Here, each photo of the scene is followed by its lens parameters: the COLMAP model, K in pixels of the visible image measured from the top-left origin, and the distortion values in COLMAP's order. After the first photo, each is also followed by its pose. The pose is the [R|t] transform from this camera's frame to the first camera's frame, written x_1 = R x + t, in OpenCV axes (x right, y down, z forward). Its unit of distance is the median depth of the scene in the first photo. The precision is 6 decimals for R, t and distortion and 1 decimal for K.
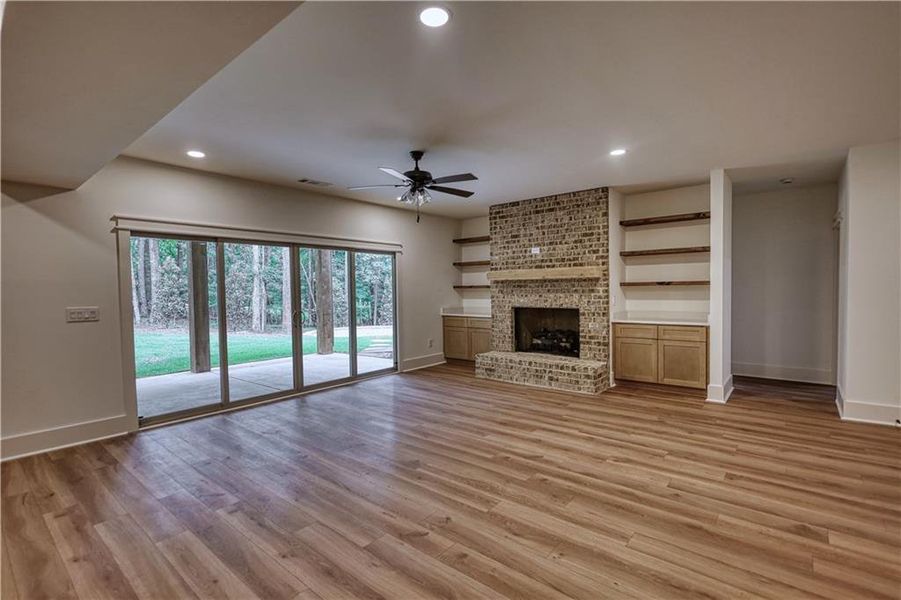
lens RADIAL K [[424.1, 0, 461.9], [0, 424.1, 301.3], [0, 0, 1]] dist [0.000732, 0.000235]
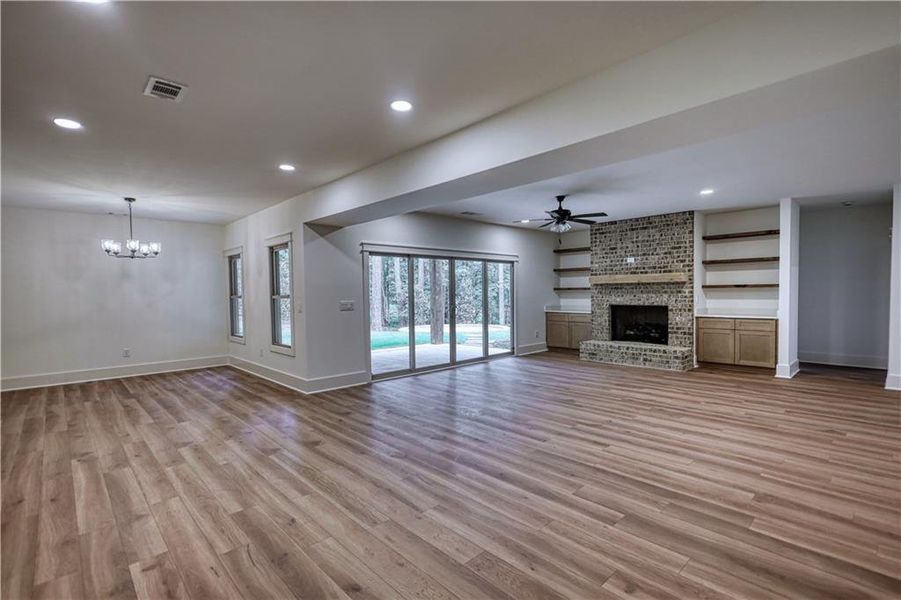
lens RADIAL K [[427.8, 0, 461.5], [0, 427.8, 305.3], [0, 0, 1]] dist [0.003029, 0.000716]
pose [[0.992490, 0.005444, -0.122207, -0.186440], [-0.005052, 0.999981, 0.003511, 0.014583], [0.122224, -0.002867, 0.992498, -0.359479]]
